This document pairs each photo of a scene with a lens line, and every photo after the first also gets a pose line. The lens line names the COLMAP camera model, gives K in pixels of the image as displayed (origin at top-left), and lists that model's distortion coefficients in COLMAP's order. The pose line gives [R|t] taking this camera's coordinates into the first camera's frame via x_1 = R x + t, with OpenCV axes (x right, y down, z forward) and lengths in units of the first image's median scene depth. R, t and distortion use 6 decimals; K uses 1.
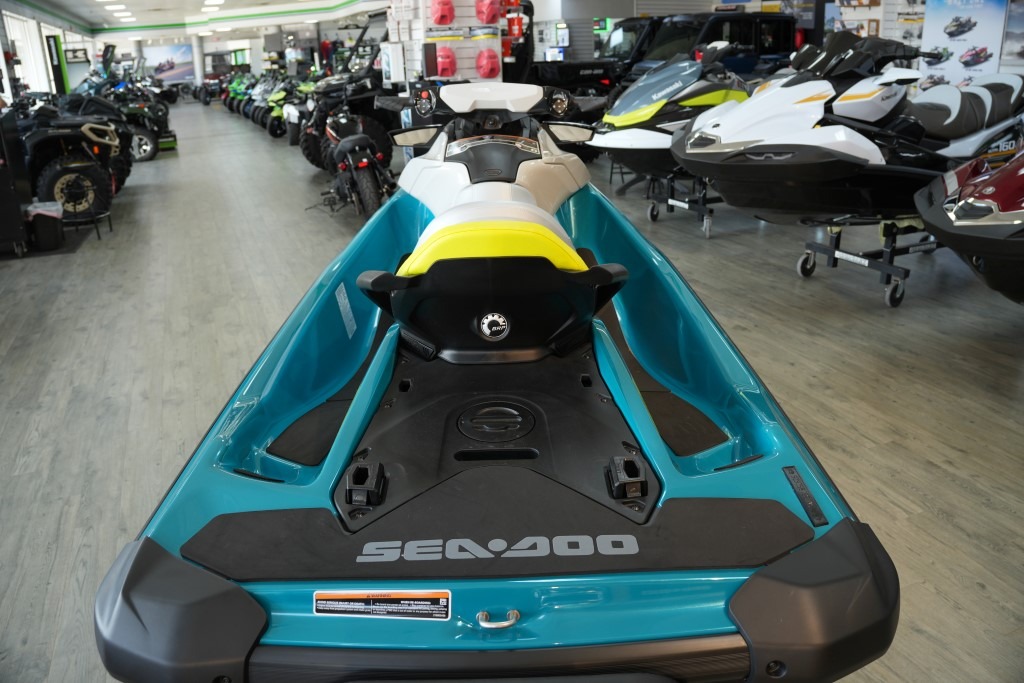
lens RADIAL K [[815.8, 0, 512.3], [0, 815.8, 338.4], [0, 0, 1]] dist [-0.206571, 0.125230]
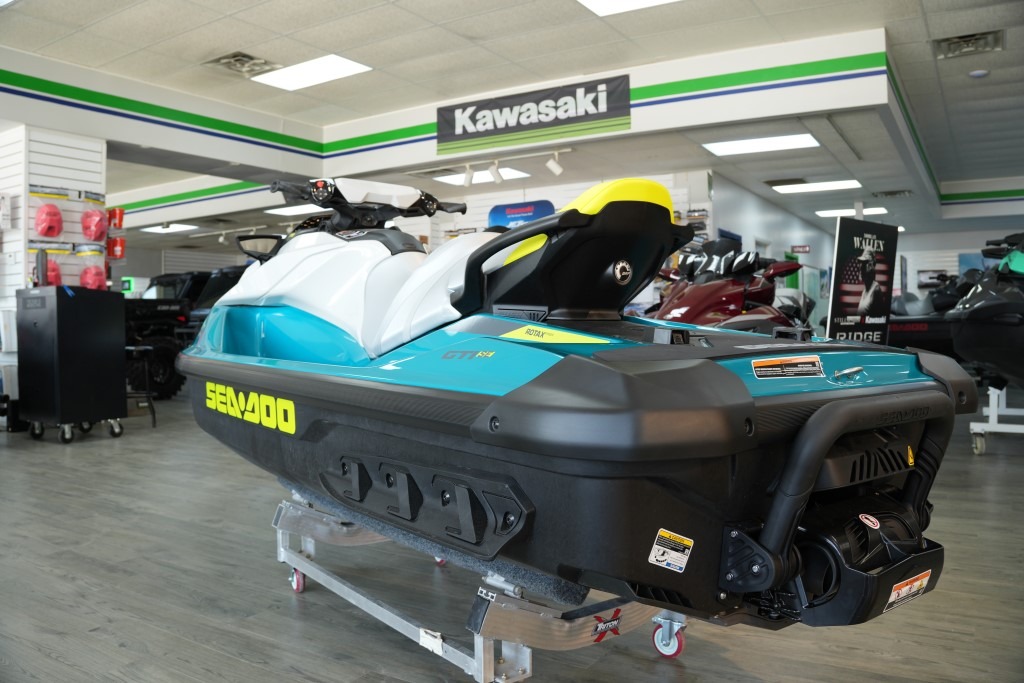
lens RADIAL K [[815.8, 0, 512.3], [0, 815.8, 338.4], [0, 0, 1]] dist [-0.206571, 0.125230]
pose [[0.811381, 0.014511, 0.584337, -0.199442], [0.185415, 0.941673, -0.280843, 0.089819], [-0.554330, 0.336216, 0.761365, 0.043796]]
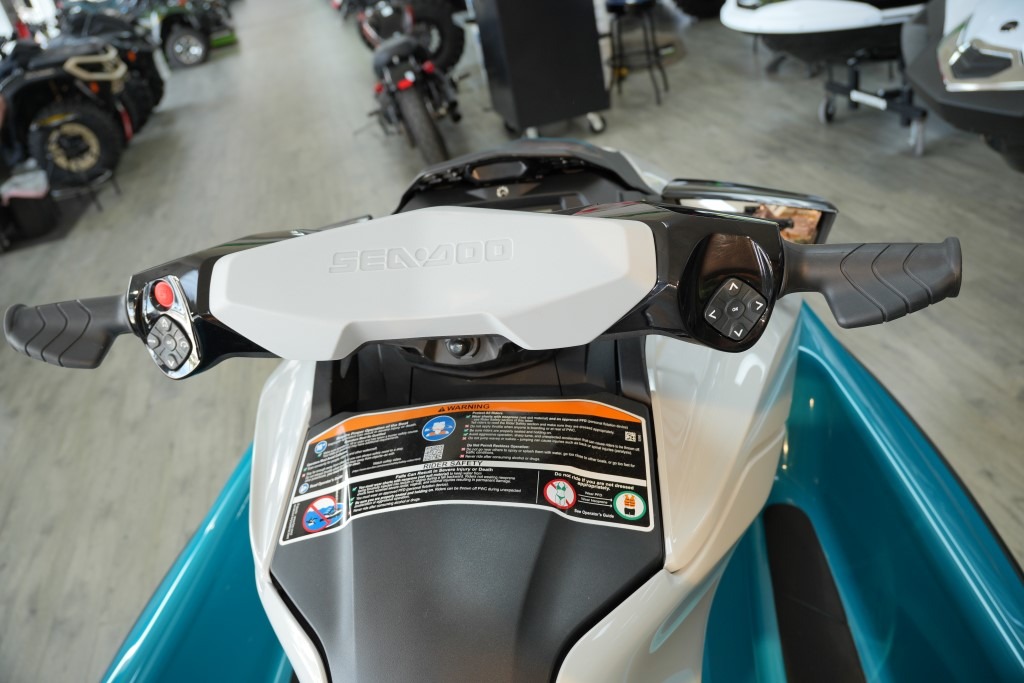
lens RADIAL K [[815.8, 0, 512.3], [0, 815.8, 338.4], [0, 0, 1]] dist [-0.206571, 0.125230]
pose [[0.983737, -0.056332, -0.170553, 0.013827], [0.088752, 0.977977, 0.188903, -0.124529], [0.156156, -0.200967, 0.967072, 0.298073]]
